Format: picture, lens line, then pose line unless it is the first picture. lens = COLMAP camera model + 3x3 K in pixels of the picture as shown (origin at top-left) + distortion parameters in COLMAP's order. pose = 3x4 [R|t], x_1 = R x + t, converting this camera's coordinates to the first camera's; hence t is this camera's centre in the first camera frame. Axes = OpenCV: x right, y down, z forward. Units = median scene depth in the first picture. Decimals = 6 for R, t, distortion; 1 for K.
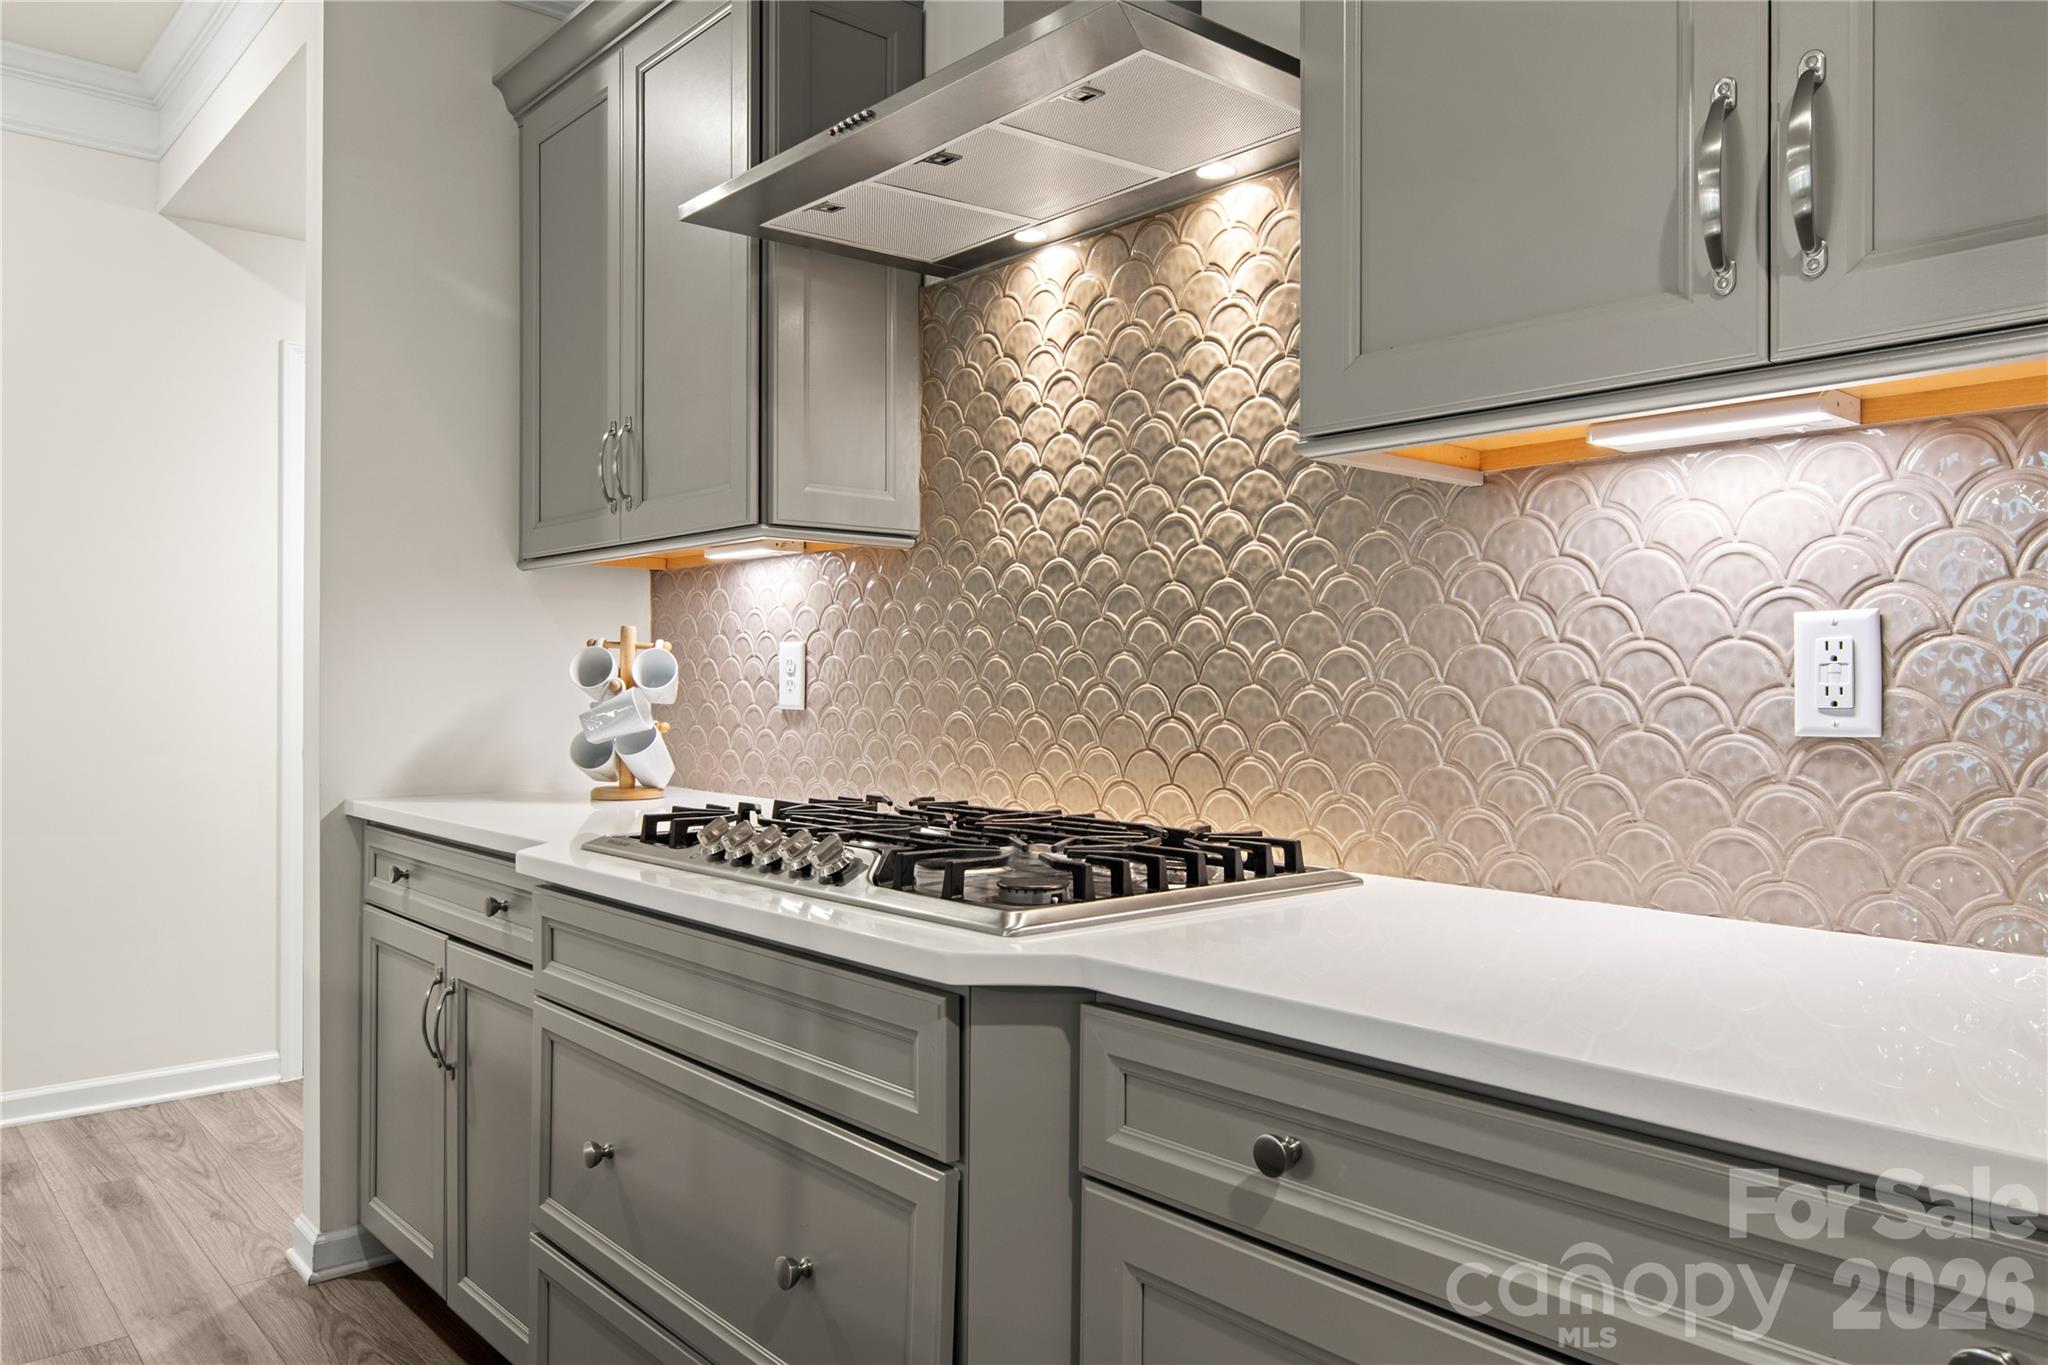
lens RADIAL K [[1424.9, 0, 1024.0], [0, 1424.9, 682.5], [0, 0, 1]] dist [0.001831, 0.000815]
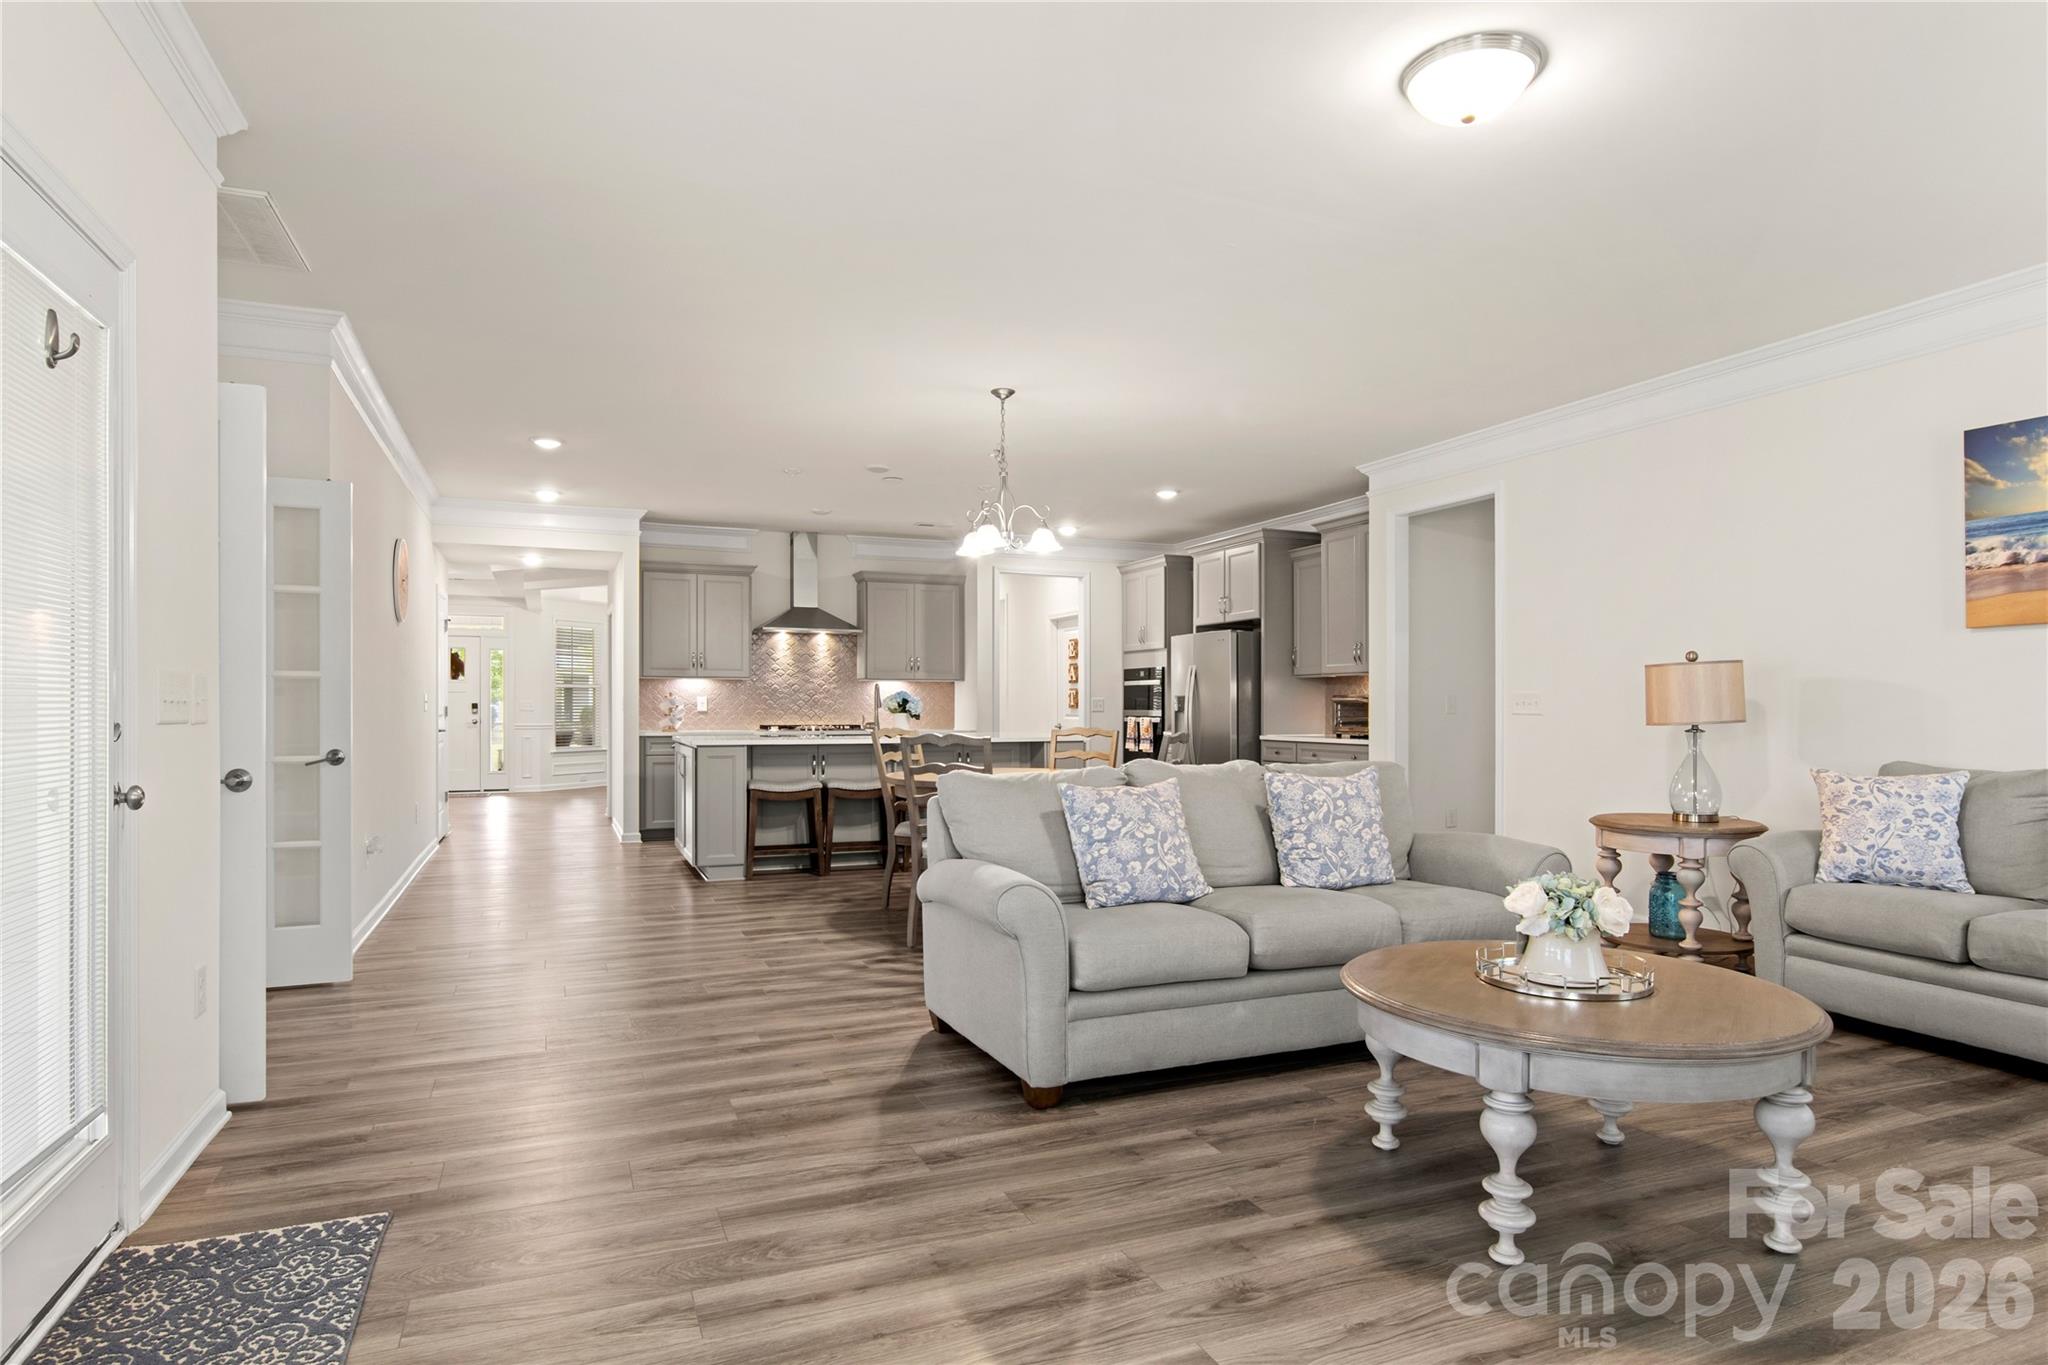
lens RADIAL K [[1163.6, 0, 1033.3], [0, 1163.6, 696.8], [0, 0, 1]] dist [-0.003637, -0.000665]
pose [[0.311921, 0.003940, 0.950100, -4.702996], [-0.000872, 0.999992, -0.003860, -0.019117], [-0.950108, 0.000376, 0.311922, -1.681578]]
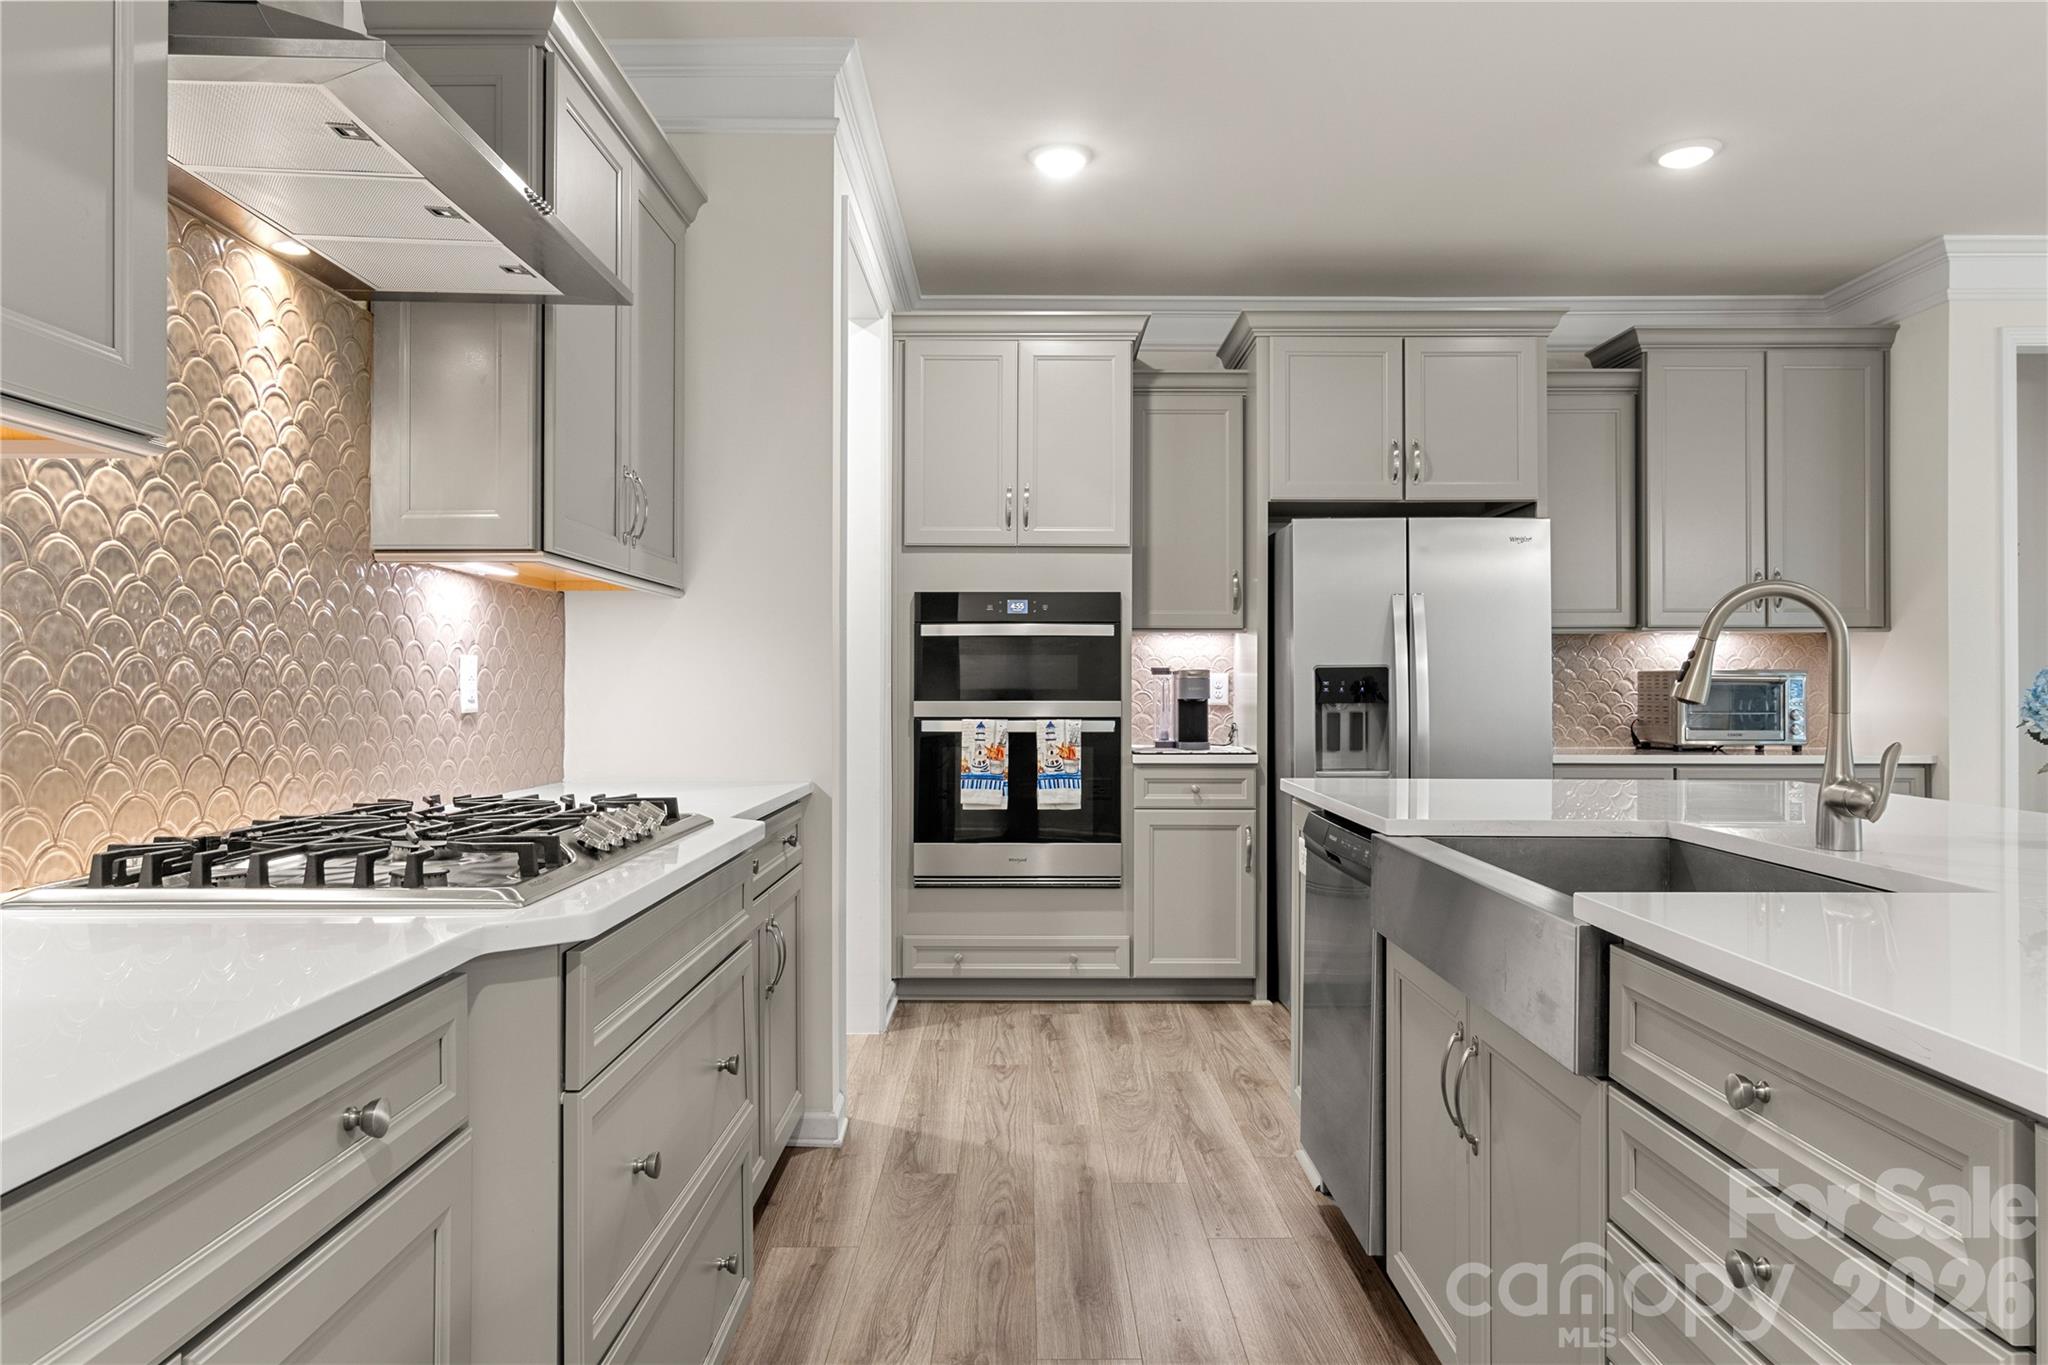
lens RADIAL K [[1325.1, 0, 1024.0], [0, 1325.1, 682.5], [0, 0, 1]] dist [-0.000882, 0.001537]
pose [[-0.753825, -0.001697, 0.657073, -0.956044], [-0.005113, 0.999982, -0.003283, -0.004204], [-0.657056, -0.005835, -0.753820, 1.322770]]
